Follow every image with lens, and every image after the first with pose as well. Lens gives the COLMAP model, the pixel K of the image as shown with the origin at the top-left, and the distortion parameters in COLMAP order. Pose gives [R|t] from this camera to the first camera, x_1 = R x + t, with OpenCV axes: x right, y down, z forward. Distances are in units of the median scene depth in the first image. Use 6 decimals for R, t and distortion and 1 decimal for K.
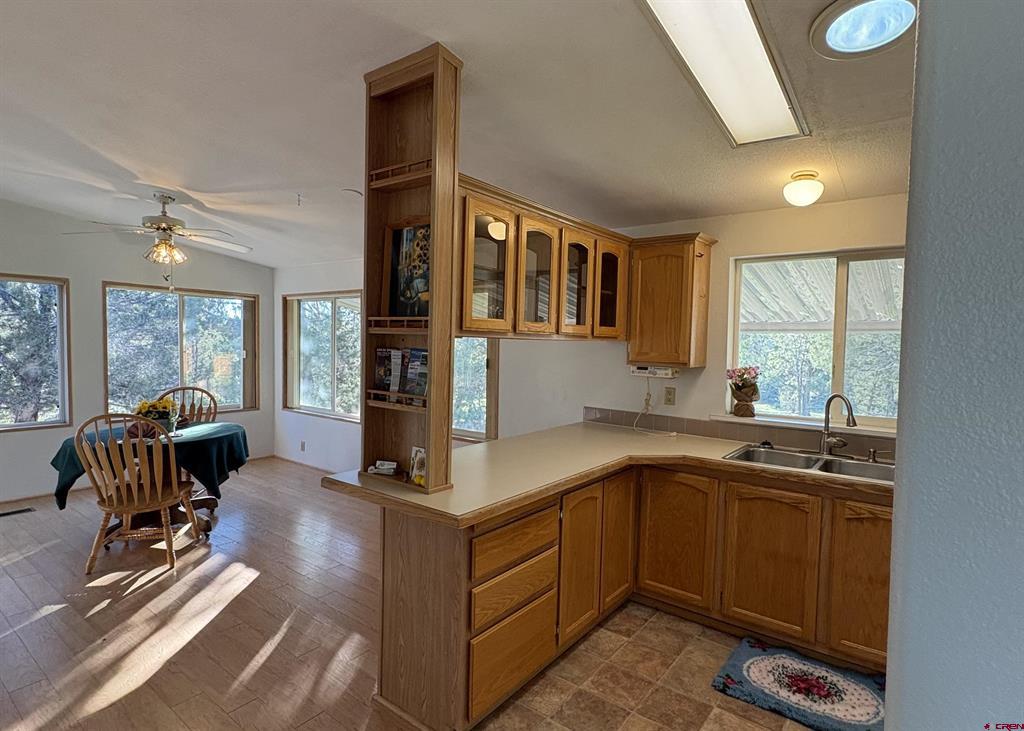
lens RADIAL K [[539.8, 0, 512.0], [0, 539.8, 365.5], [0, 0, 1]] dist [-0.000314, -0.000622]
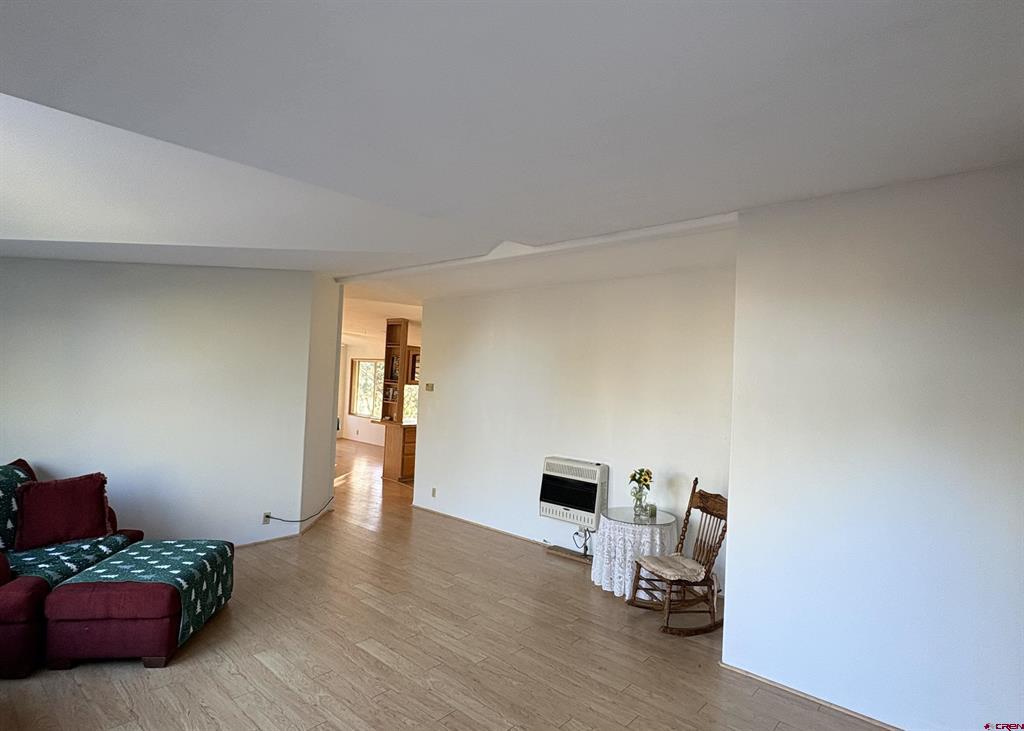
lens RADIAL K [[539.8, 0, 512.0], [0, 539.8, 365.5], [0, 0, 1]] dist [-0.000314, -0.000622]
pose [[0.997450, 0.023989, -0.067214, 0.531113], [-0.028622, 0.997217, -0.068835, 0.030882], [0.065376, 0.070584, 0.995361, -1.650195]]
